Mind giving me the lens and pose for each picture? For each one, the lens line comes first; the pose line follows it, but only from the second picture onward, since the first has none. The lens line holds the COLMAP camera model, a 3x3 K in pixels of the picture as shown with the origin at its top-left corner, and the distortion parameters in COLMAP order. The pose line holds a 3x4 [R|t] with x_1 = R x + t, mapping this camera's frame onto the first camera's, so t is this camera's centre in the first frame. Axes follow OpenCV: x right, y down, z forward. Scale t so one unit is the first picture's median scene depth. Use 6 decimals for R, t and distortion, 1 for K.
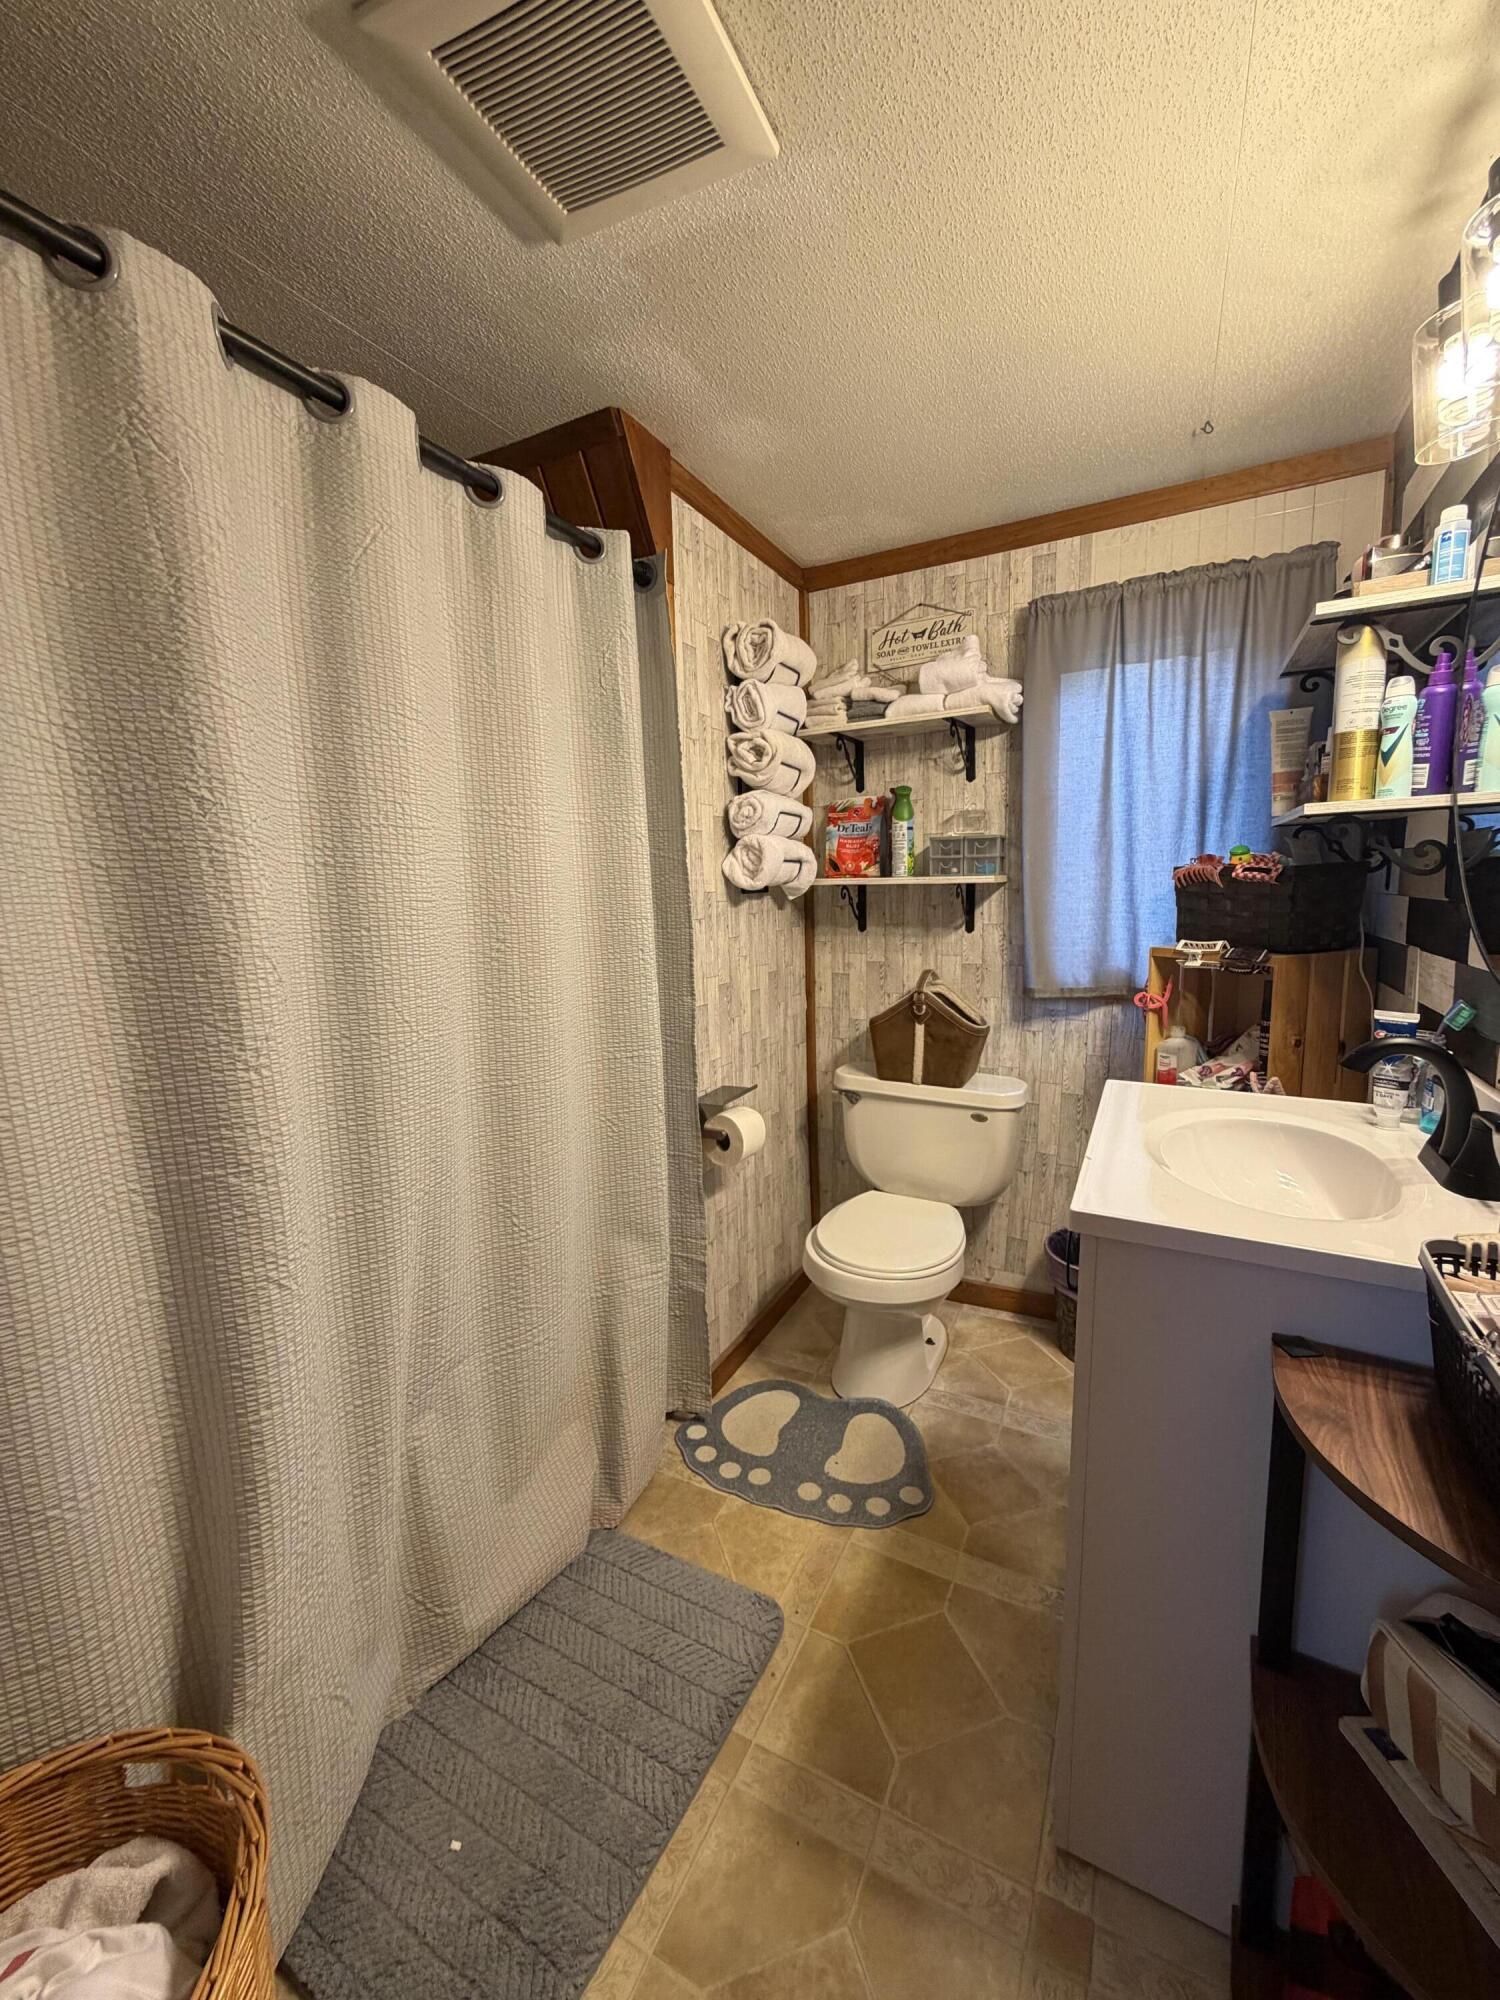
lens RADIAL K [[799.2, 0, 750.8], [0, 799.2, 996.4], [0, 0, 1]] dist [0.001219, -0.000215]
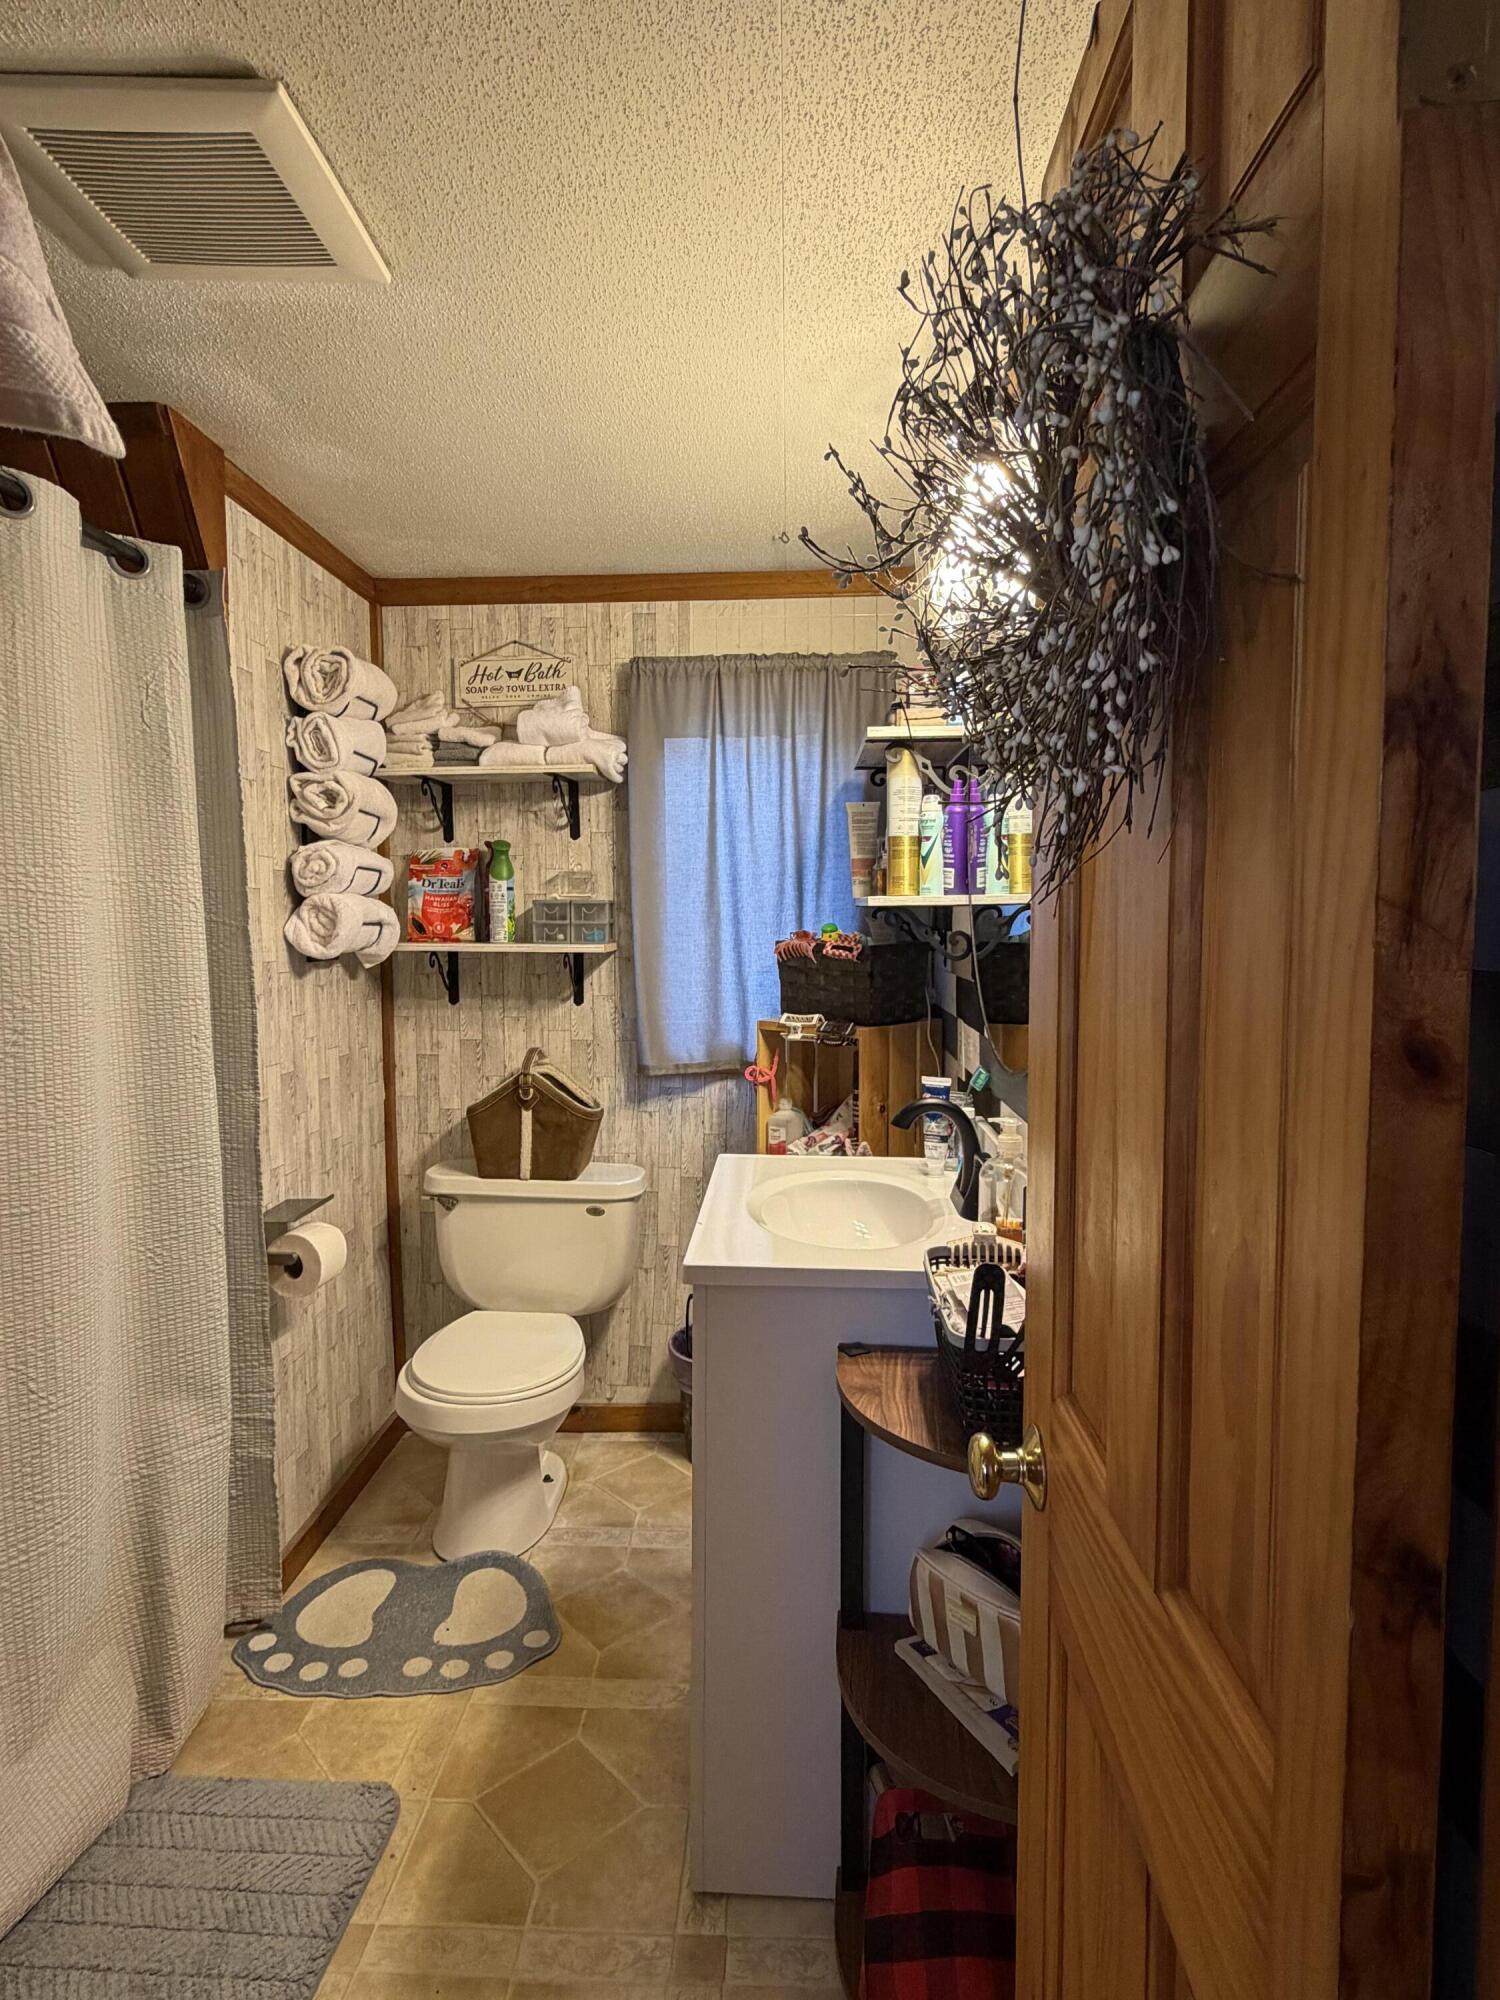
lens RADIAL K [[1046.9, 0, 751.9], [0, 1046.9, 1000.8], [0, 0, 1]] dist [0.000135, -0.000921]
pose [[0.905405, -0.008086, 0.424473, -0.060167], [0.038563, 0.997252, -0.063258, -0.003655], [-0.422795, 0.073643, 0.903228, -0.177036]]
